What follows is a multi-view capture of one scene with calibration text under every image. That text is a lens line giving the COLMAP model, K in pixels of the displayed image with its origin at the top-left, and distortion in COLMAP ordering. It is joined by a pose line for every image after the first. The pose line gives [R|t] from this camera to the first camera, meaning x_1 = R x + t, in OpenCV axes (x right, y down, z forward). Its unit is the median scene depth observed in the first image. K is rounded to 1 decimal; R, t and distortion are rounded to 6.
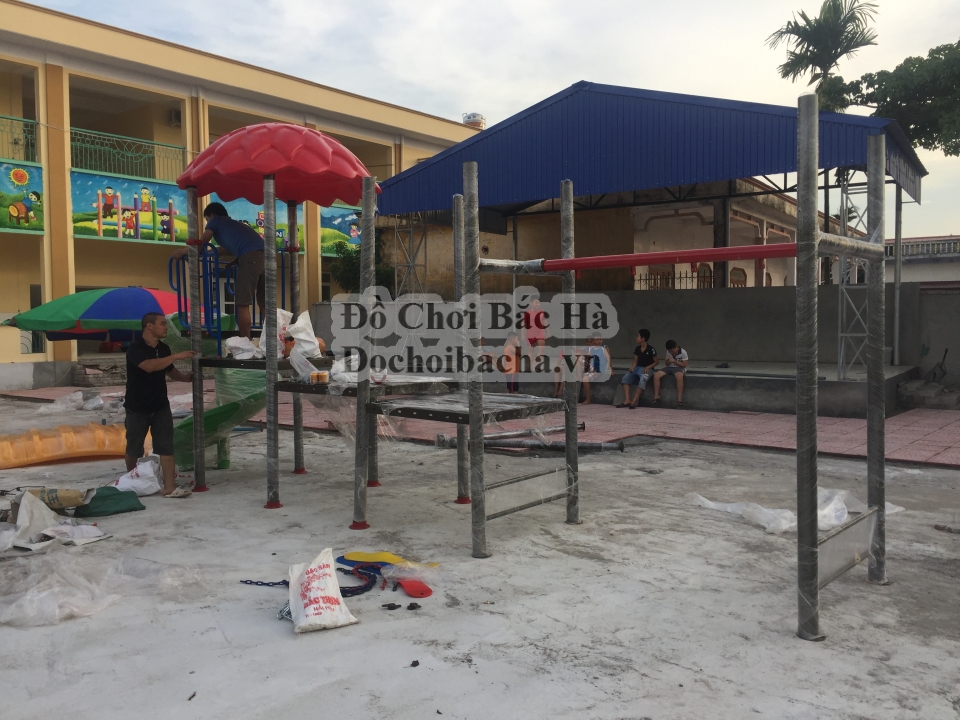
lens RADIAL K [[825.1, 0, 475.4], [0, 825.1, 359.9], [0, 0, 1]] dist [0.093452, -0.114055]
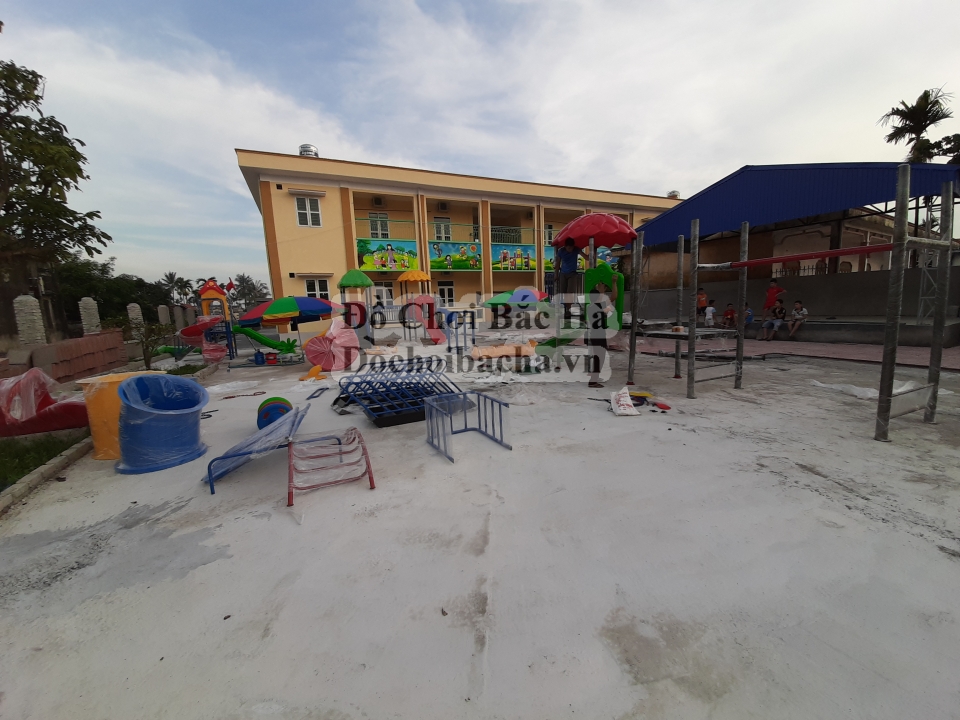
lens RADIAL K [[377.6, 0, 480.3], [0, 377.6, 363.6], [0, 0, 1]] dist [0.019354, -0.014926]
pose [[0.900705, 0.034459, -0.433062, -0.026616], [0.012707, 0.994333, 0.105548, 0.009993], [0.434245, -0.100570, 0.895163, -0.069094]]
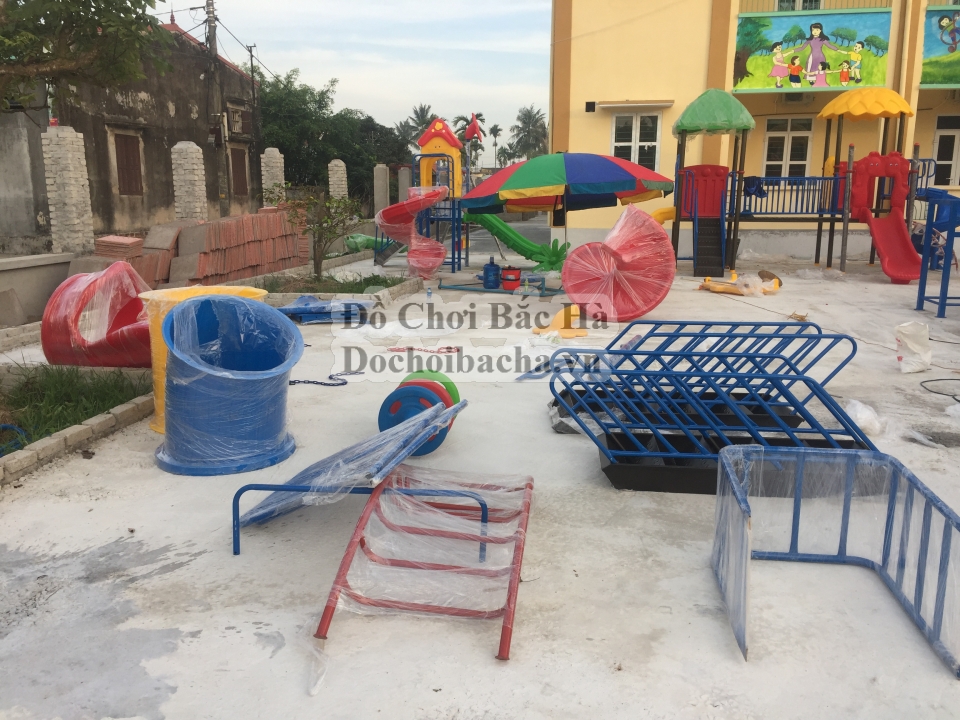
lens RADIAL K [[825.1, 0, 475.4], [0, 825.1, 359.9], [0, 0, 1]] dist [0.093452, -0.114055]
pose [[0.487416, 0.183470, -0.853677, -0.029777], [-0.048623, 0.981862, 0.183257, 0.003677], [0.871815, -0.047814, 0.487496, 0.000196]]
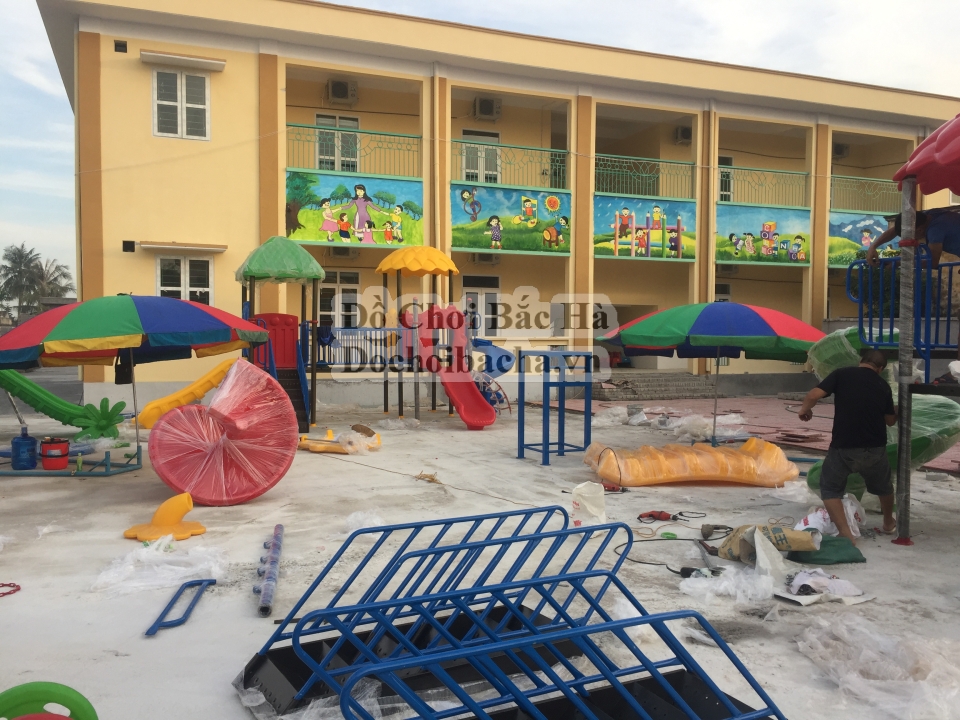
lens RADIAL K [[827.5, 0, 482.6], [0, 827.5, 357.6], [0, 0, 1]] dist [0.048382, -0.007182]
pose [[0.880889, 0.021246, -0.472845, -0.169574], [-0.032723, 0.999335, -0.016059, 0.000063], [0.472190, 0.029619, 0.880999, 0.036570]]
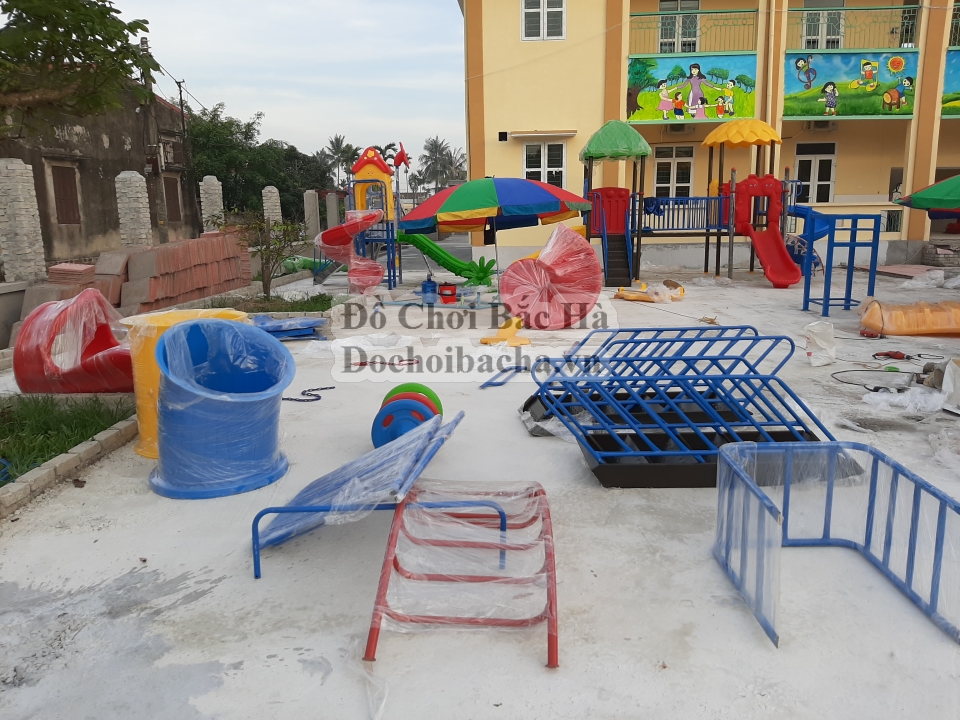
lens RADIAL K [[746.3, 0, 480.0], [0, 746.3, 360.0], [0, 0, 1]] dist [0.086703, -0.156444]
pose [[0.588624, 0.155528, -0.793305, -0.058240], [-0.029381, 0.984786, 0.171267, 0.004884], [0.807873, -0.077504, 0.584238, -0.016283]]
